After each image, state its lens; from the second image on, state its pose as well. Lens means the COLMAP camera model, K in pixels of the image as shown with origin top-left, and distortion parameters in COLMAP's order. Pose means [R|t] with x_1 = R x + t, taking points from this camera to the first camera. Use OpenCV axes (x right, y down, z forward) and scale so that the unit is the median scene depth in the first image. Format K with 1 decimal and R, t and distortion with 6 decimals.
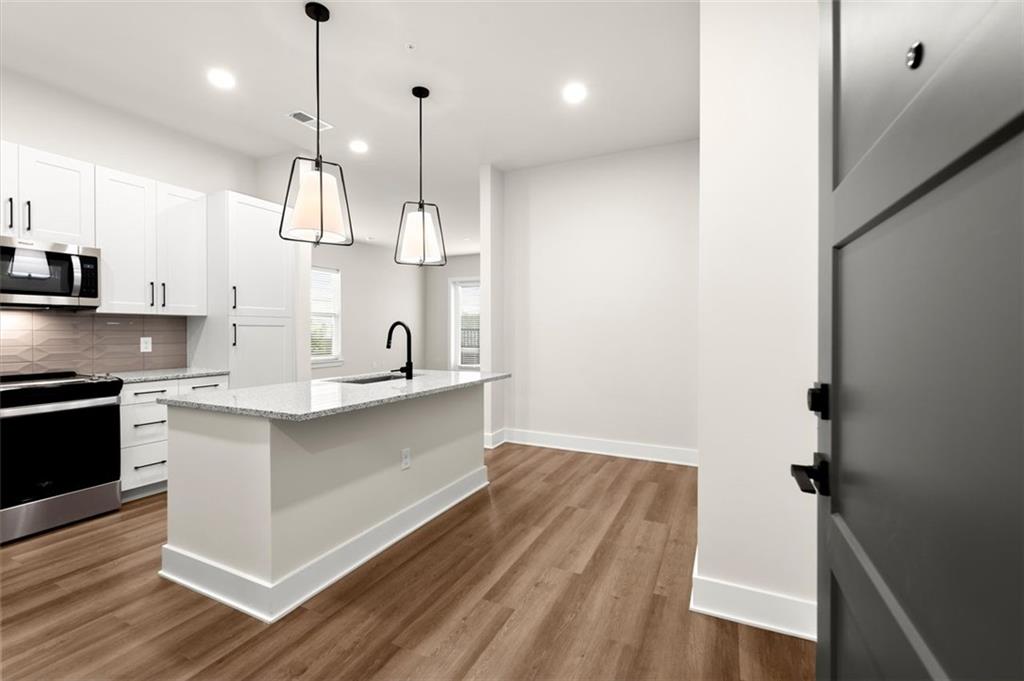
lens RADIAL K [[442.6, 0, 509.1], [0, 442.6, 332.7], [0, 0, 1]] dist [-0.000957, 0.003153]
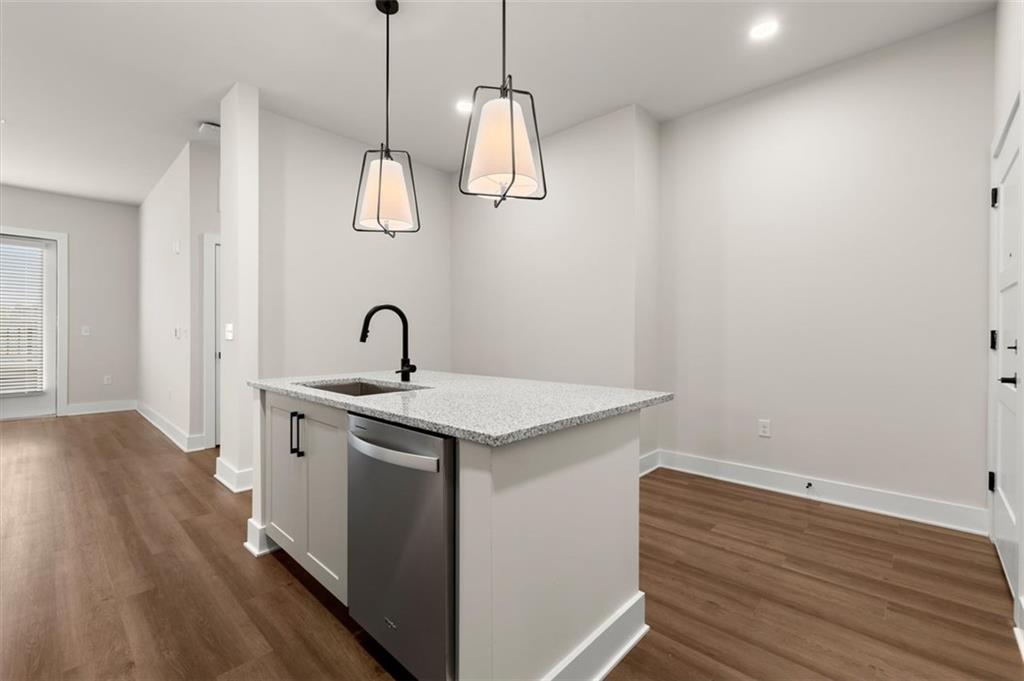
lens RADIAL K [[442.6, 0, 509.1], [0, 442.6, 332.7], [0, 0, 1]] dist [-0.000957, 0.003153]
pose [[0.296674, 0.003514, 0.954972, -1.000048], [0.001815, 0.999989, -0.004244, 0.027839], [-0.954977, 0.002993, 0.296664, 0.664642]]
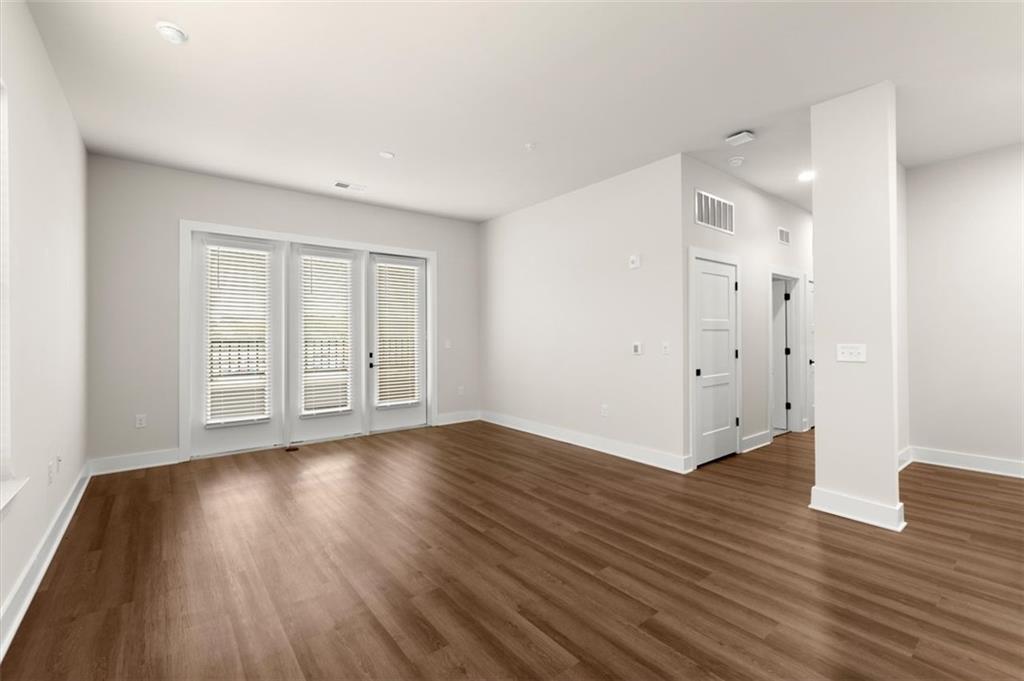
lens RADIAL K [[442.6, 0, 509.1], [0, 442.6, 332.7], [0, 0, 1]] dist [-0.000957, 0.003153]
pose [[0.434722, 0.003083, 0.900559, -1.448397], [0.010573, 0.999908, -0.008528, -0.031799], [-0.900502, 0.013229, 0.434650, 2.033922]]
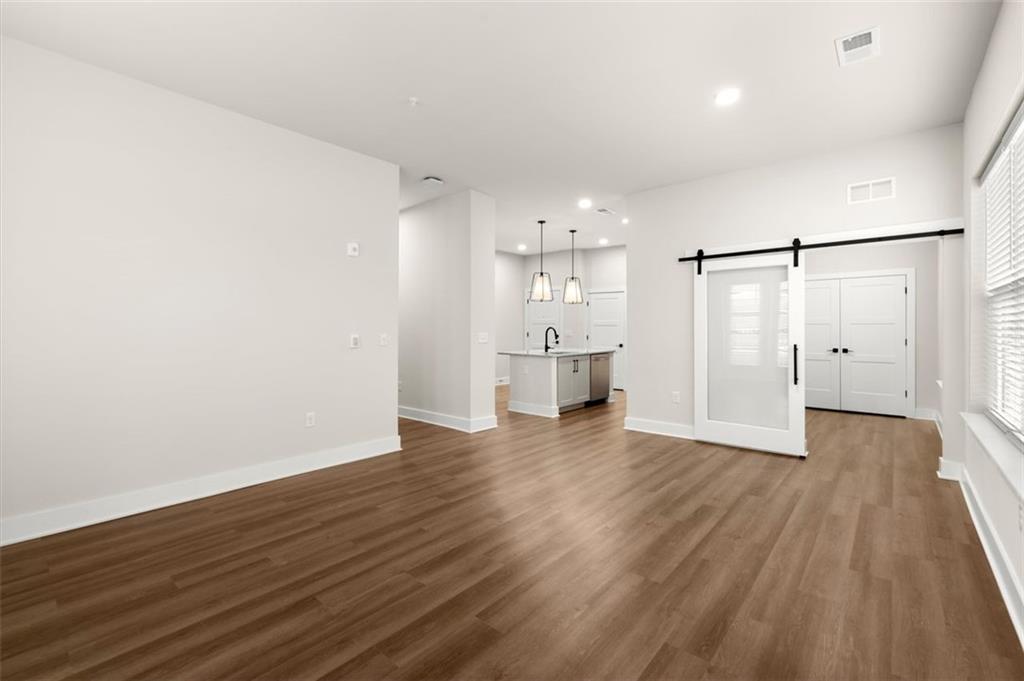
lens RADIAL K [[443.7, 0, 508.6], [0, 443.7, 326.5], [0, 0, 1]] dist [0.001082, 0.000204]
pose [[-0.965988, -0.001189, 0.258585, -0.702934], [-0.000599, 0.999997, 0.002359, -0.038940], [-0.258587, 0.002124, -0.965986, 3.649961]]
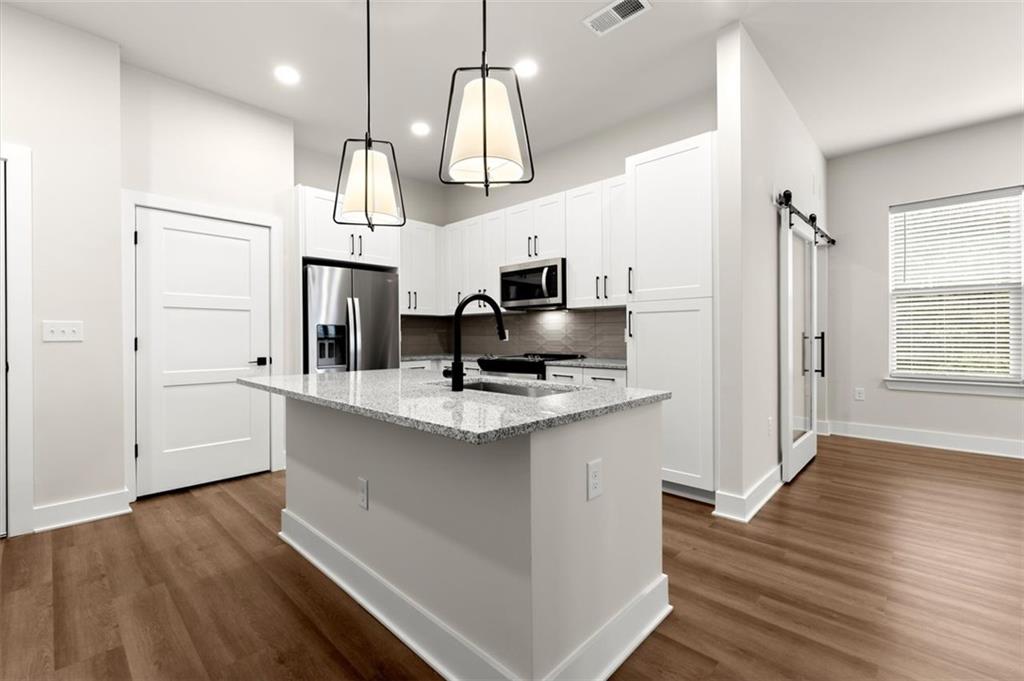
lens RADIAL K [[440.9, 0, 509.8], [0, 440.9, 336.3], [0, 0, 1]] dist [-0.002502, 0.000273]
pose [[-0.303408, 0.002630, -0.952857, 0.344940], [0.002146, 0.999996, 0.002077, 0.034633], [0.952858, -0.001415, -0.303412, 1.376371]]
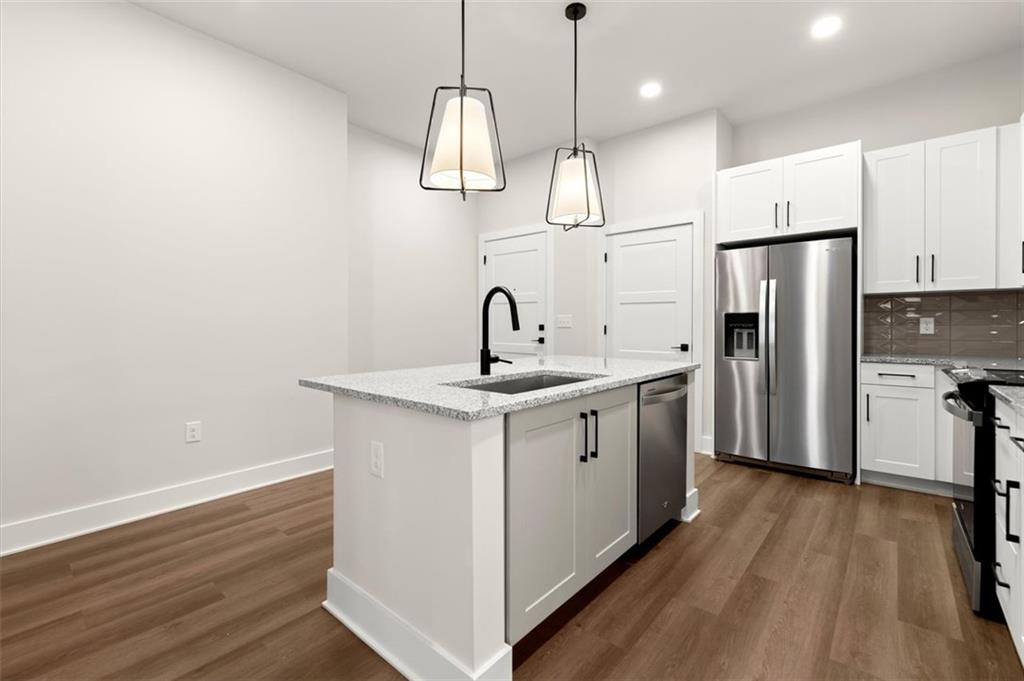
lens RADIAL K [[443.7, 0, 508.6], [0, 443.7, 326.5], [0, 0, 1]] dist [0.001082, 0.000204]
pose [[-0.966366, -0.001050, 0.257169, -0.478115], [0.000966, 0.999970, 0.007713, 0.029707], [-0.257170, 0.007702, -0.966336, 1.813822]]
